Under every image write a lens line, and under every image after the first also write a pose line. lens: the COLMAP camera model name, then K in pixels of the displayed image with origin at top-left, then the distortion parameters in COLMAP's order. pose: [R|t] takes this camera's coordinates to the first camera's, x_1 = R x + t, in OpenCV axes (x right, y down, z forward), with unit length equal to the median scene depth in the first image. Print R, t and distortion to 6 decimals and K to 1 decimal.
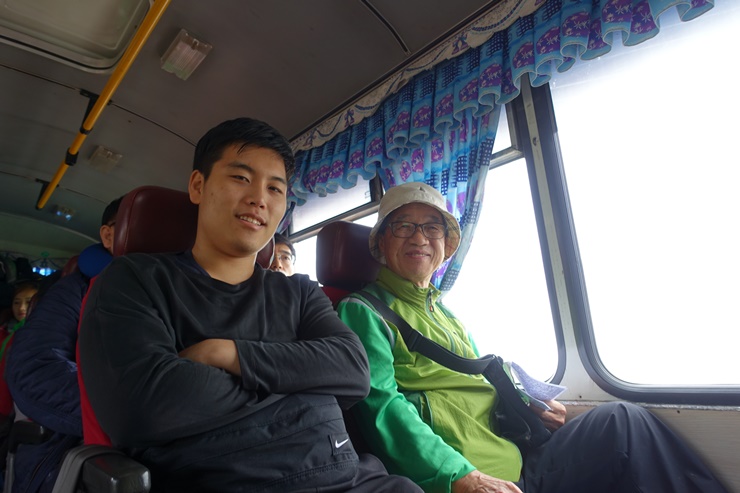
lens RADIAL K [[506.5, 0, 372.5], [0, 506.5, 247.4], [0, 0, 1]] dist [-0.001300, 0.009186]
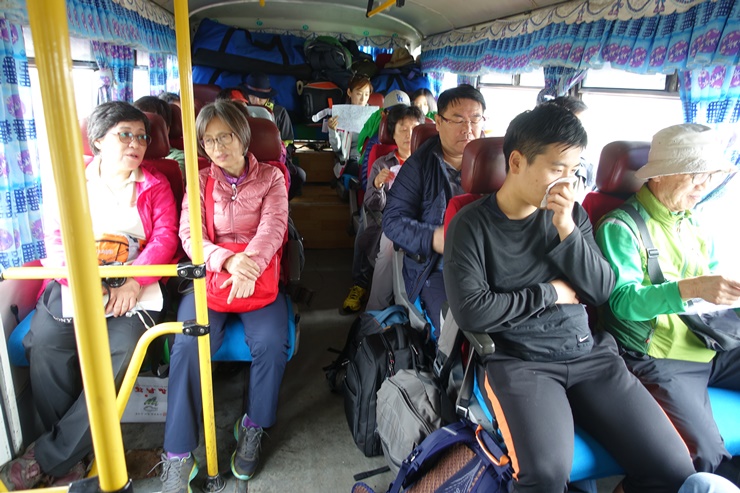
lens RADIAL K [[506.5, 0, 370.3], [0, 506.5, 246.2], [0, 0, 1]] dist [-0.001300, 0.009186]
pose [[0.863243, 0.204124, -0.461676, 0.023692], [0.053215, 0.872698, 0.485353, -0.398621], [0.501976, -0.443545, 0.742488, -0.283259]]
